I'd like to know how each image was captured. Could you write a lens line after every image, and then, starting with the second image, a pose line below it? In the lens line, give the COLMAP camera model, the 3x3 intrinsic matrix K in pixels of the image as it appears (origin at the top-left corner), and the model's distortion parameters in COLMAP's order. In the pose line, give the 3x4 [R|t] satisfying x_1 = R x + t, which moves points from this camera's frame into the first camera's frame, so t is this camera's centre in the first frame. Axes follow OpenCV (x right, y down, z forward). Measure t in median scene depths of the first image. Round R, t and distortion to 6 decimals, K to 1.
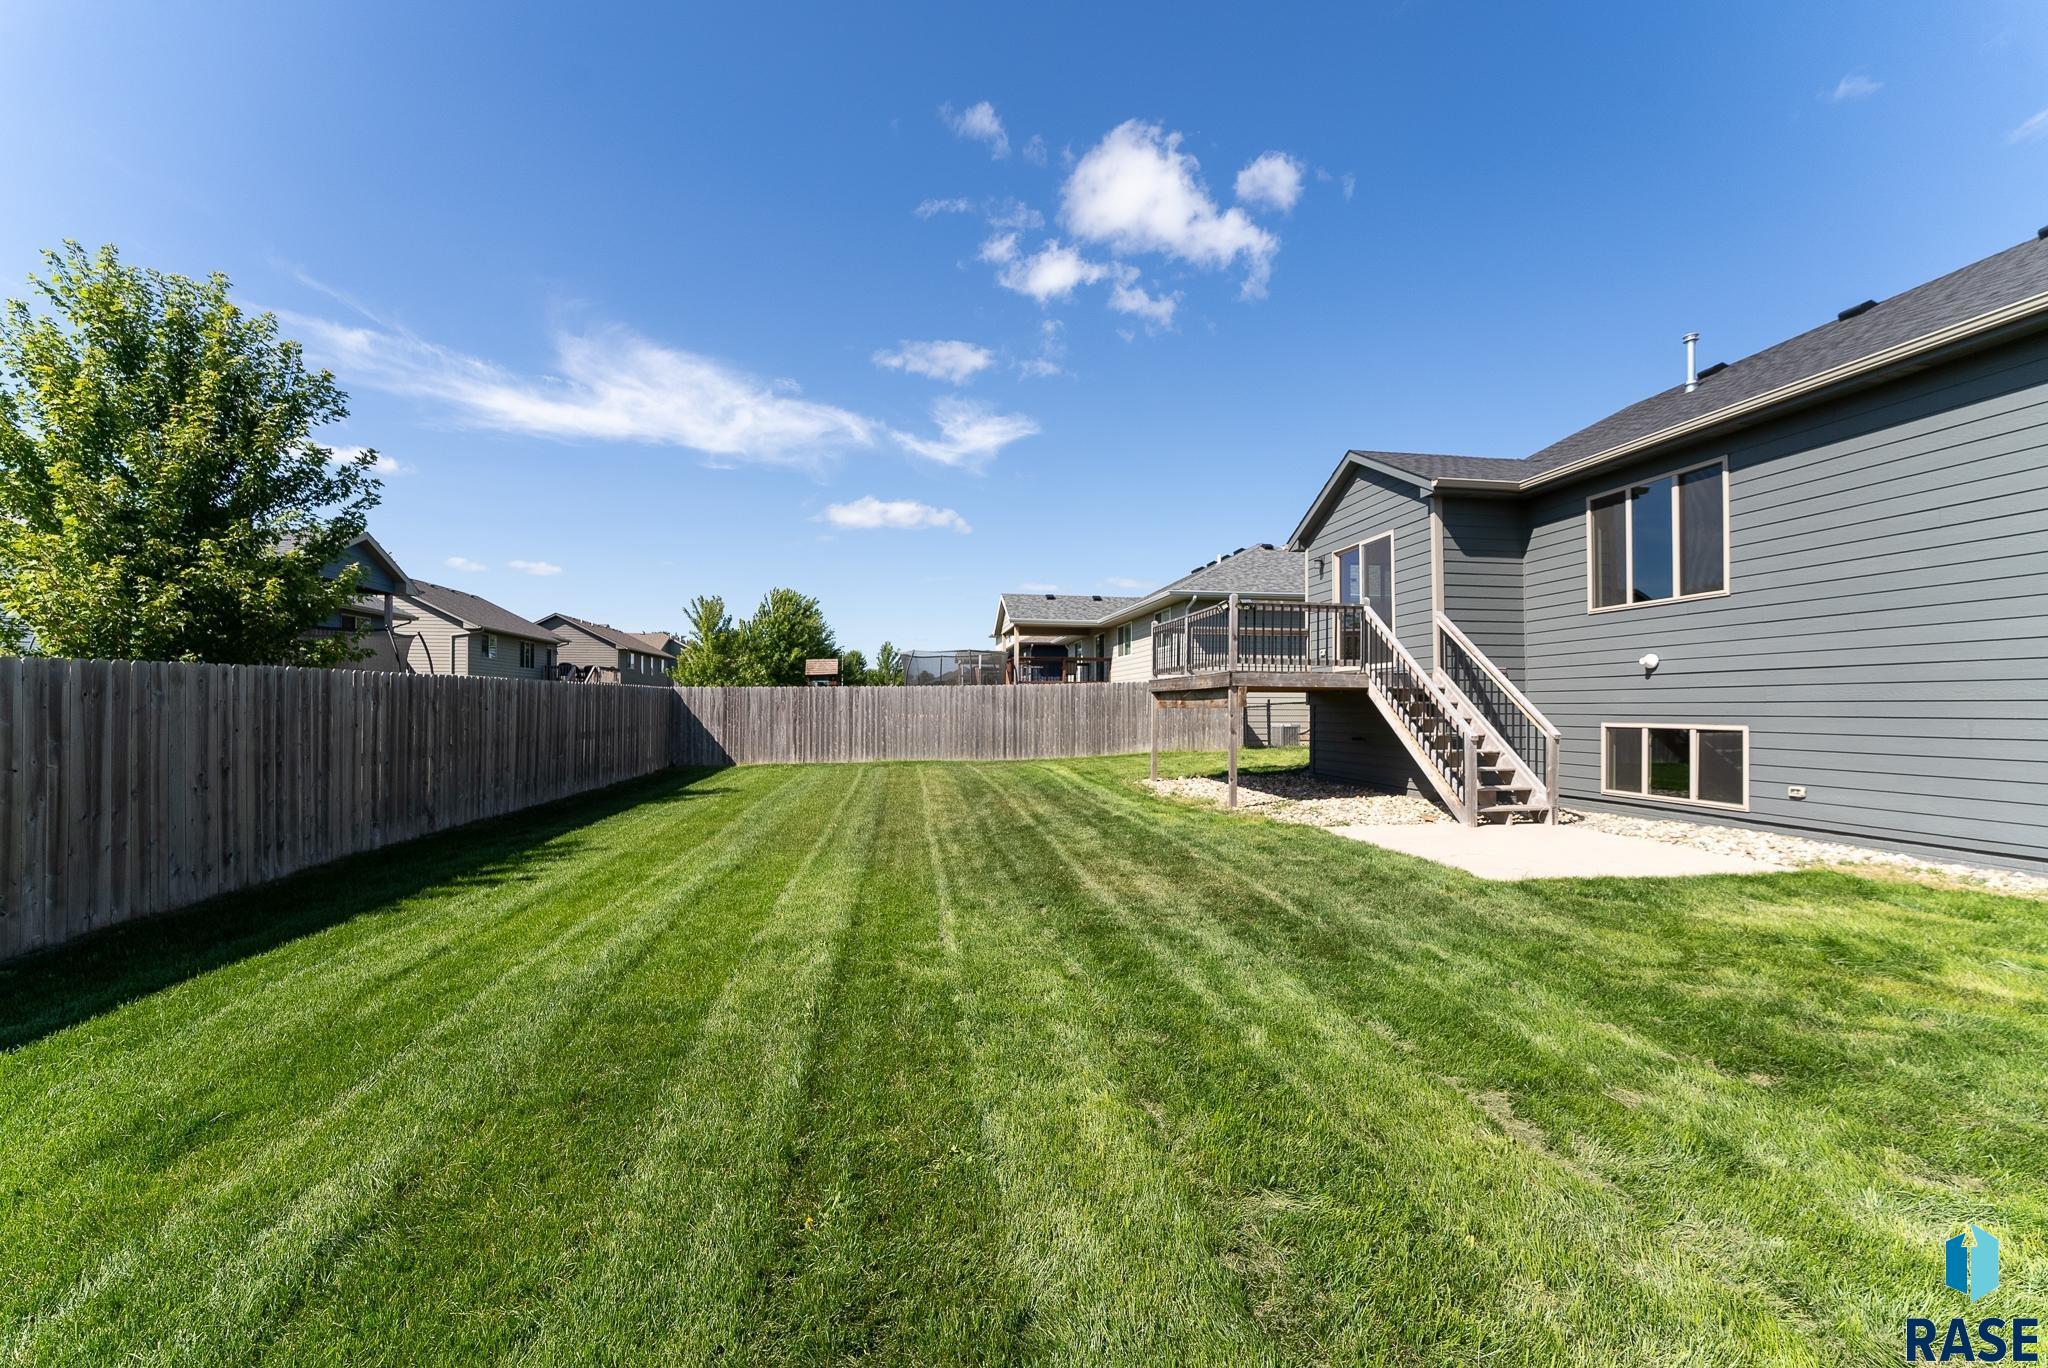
lens RADIAL K [[820.4, 0, 1029.7], [0, 820.4, 702.3], [0, 0, 1]] dist [0.001010, 0.000055]
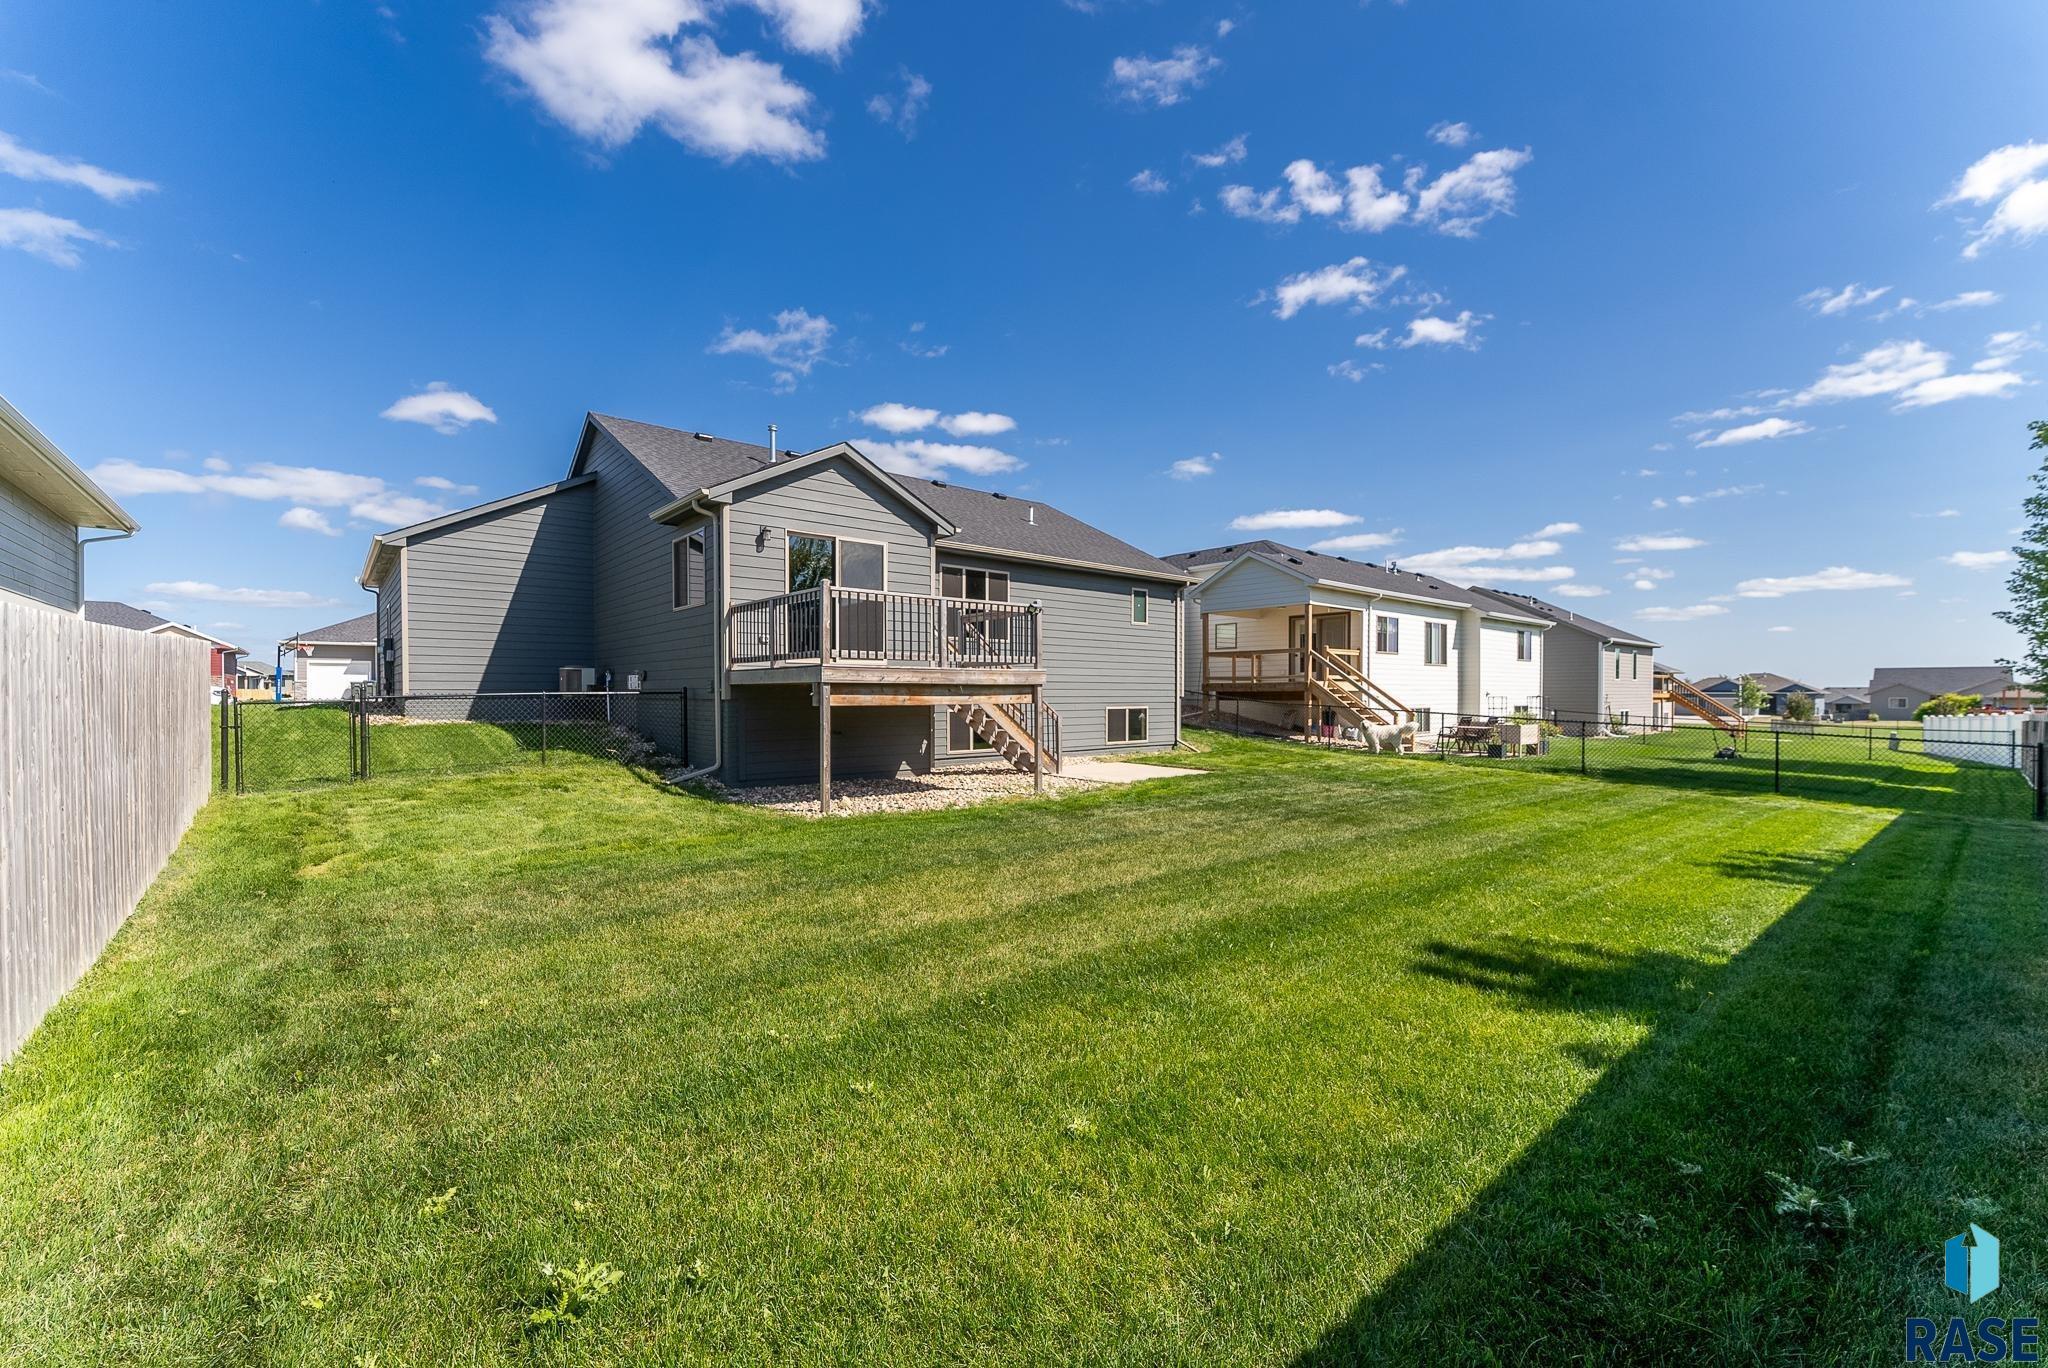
lens RADIAL K [[820.4, 0, 1029.7], [0, 820.4, 702.3], [0, 0, 1]] dist [0.001010, 0.000055]
pose [[-0.529708, -0.011540, 0.848102, -0.688730], [-0.006507, 0.999933, 0.009542, -0.005542], [-0.848155, -0.000464, -0.529747, 1.612423]]
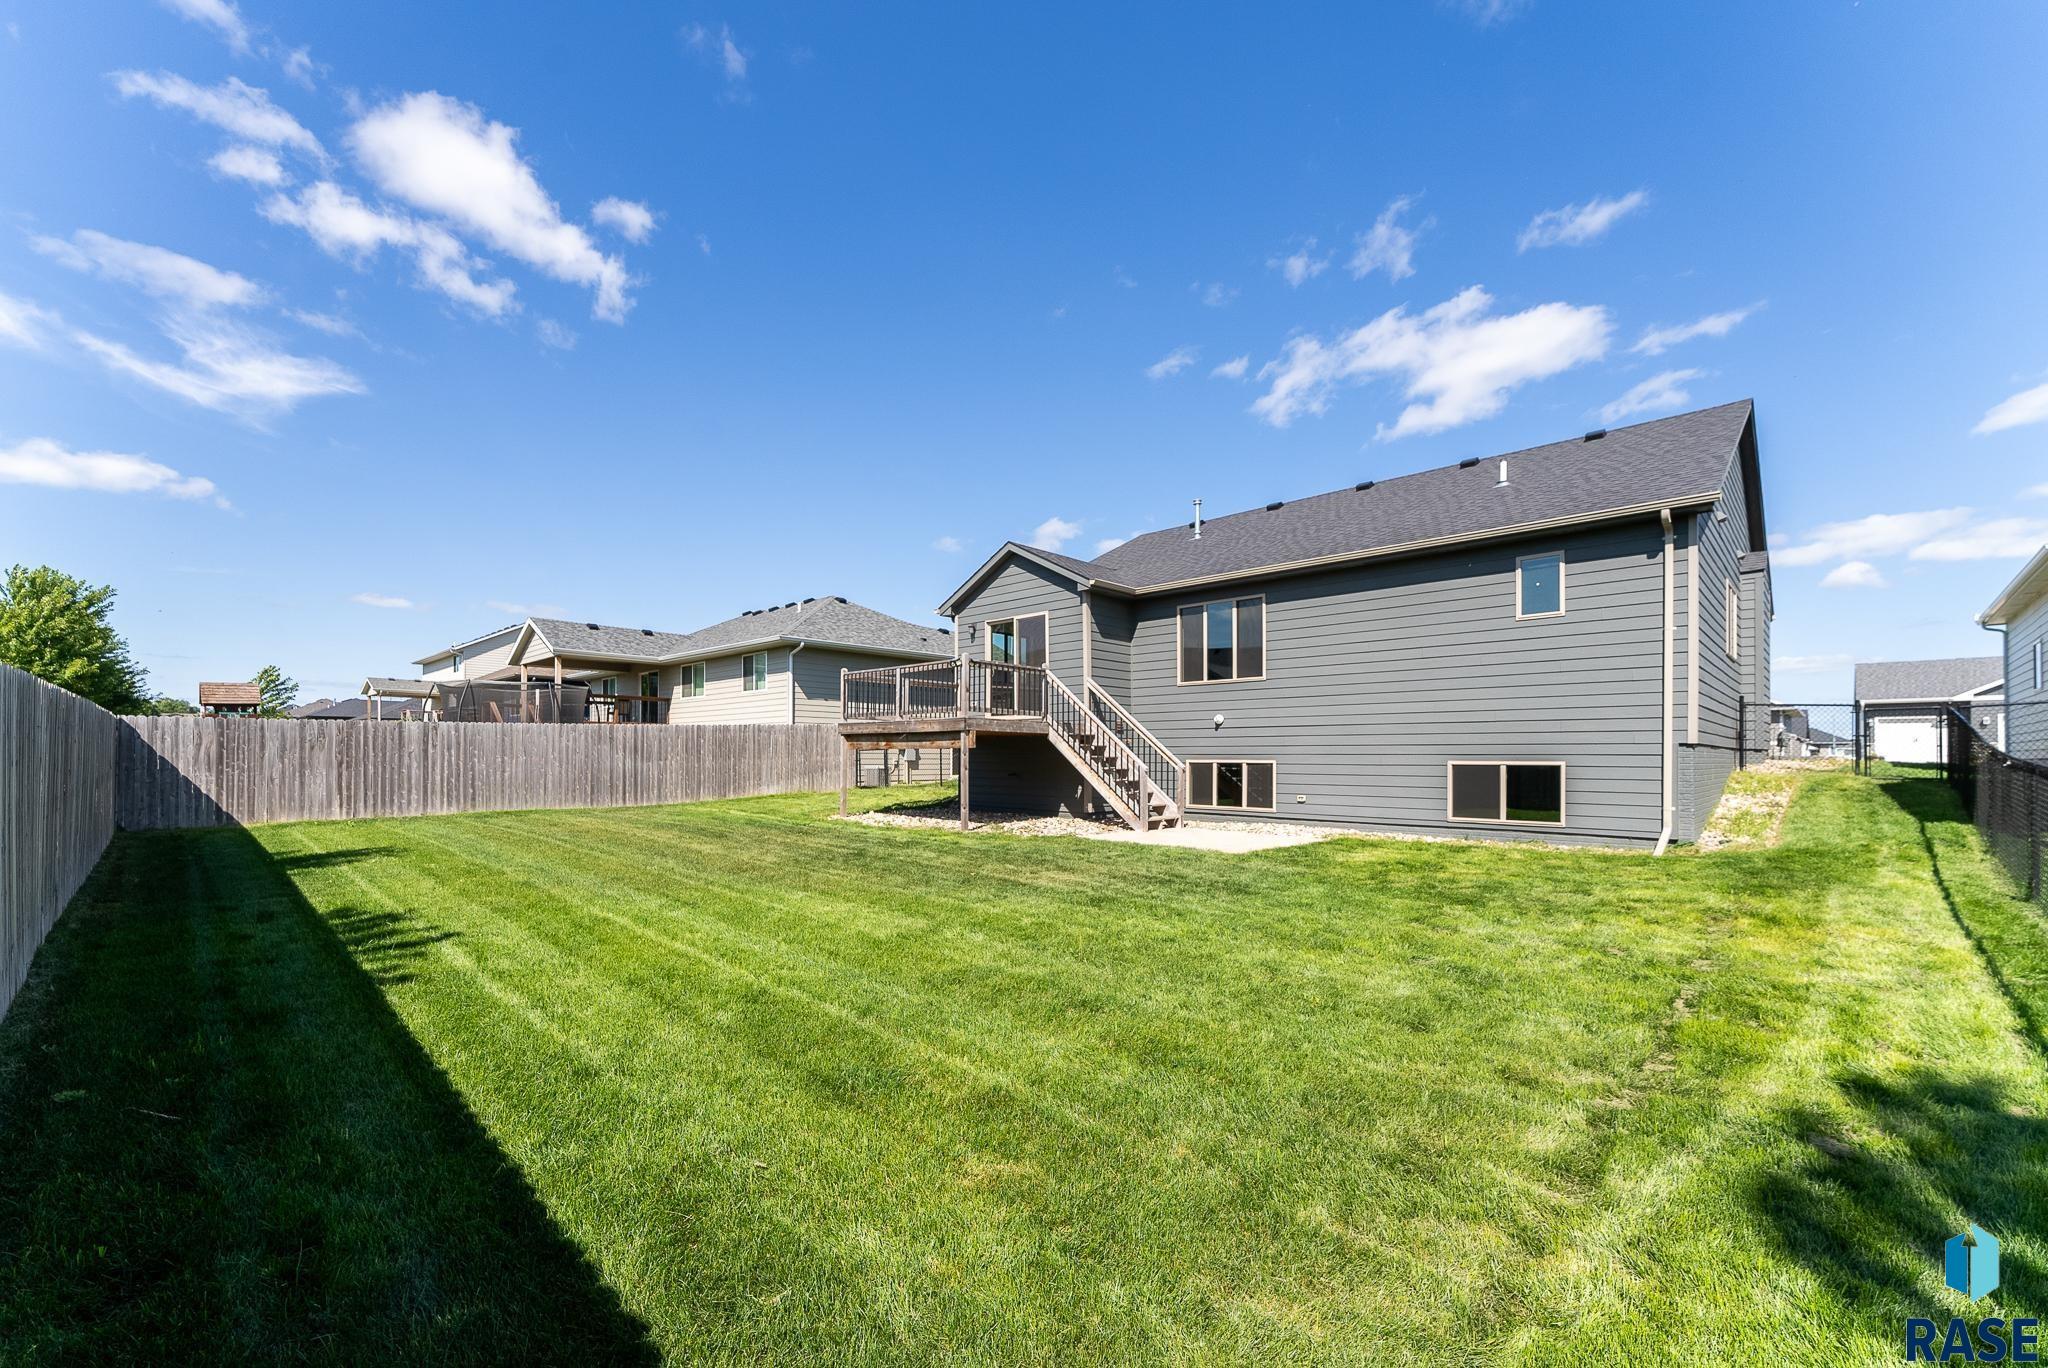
lens RADIAL K [[839.5, 0, 1029.1], [0, 839.5, 749.4], [0, 0, 1]] dist [-0.000065, 0.000042]
pose [[0.798411, 0.005938, 0.602083, -0.418198], [-0.006054, 0.999980, -0.001834, 0.010144], [-0.602082, -0.002180, 0.798431, -0.035797]]
